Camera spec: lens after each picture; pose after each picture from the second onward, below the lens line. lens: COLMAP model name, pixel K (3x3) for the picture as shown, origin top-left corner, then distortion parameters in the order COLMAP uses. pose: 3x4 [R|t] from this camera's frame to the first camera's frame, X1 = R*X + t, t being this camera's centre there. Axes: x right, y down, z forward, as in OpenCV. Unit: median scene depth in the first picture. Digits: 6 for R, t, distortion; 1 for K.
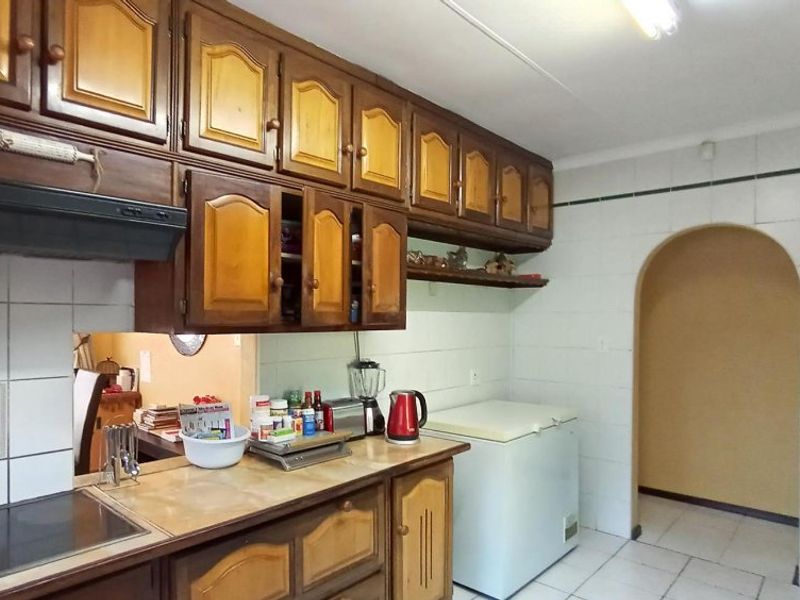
lens RADIAL K [[538.2, 0, 400.0], [0, 538.2, 300.0], [0, 0, 1]] dist [-0.000720, 0.000178]
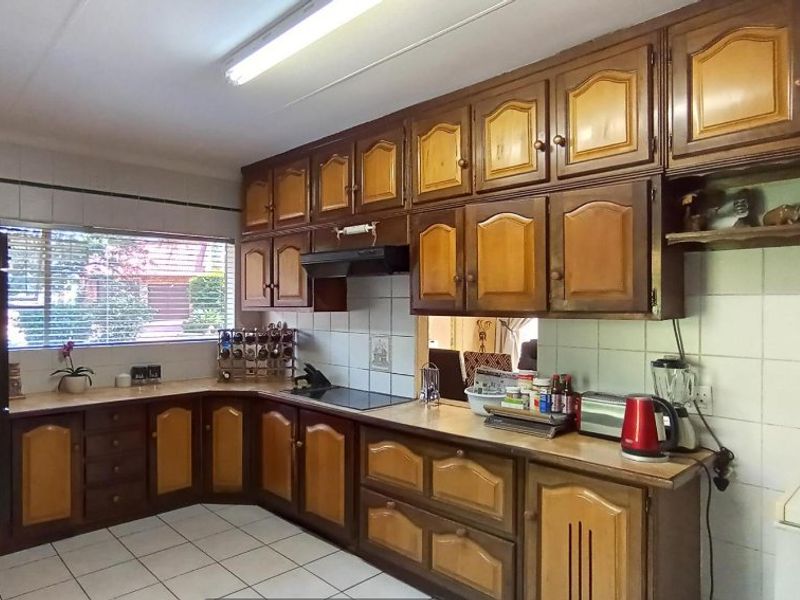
lens RADIAL K [[590.5, 0, 400.0], [0, 590.5, 300.0], [0, 0, 1]] dist [0.000027, 0.000953]
pose [[-0.038506, -0.064920, -0.997147, 1.155135], [-0.029948, 0.997514, -0.063787, 0.115617], [0.998810, 0.027406, -0.040355, 0.832483]]
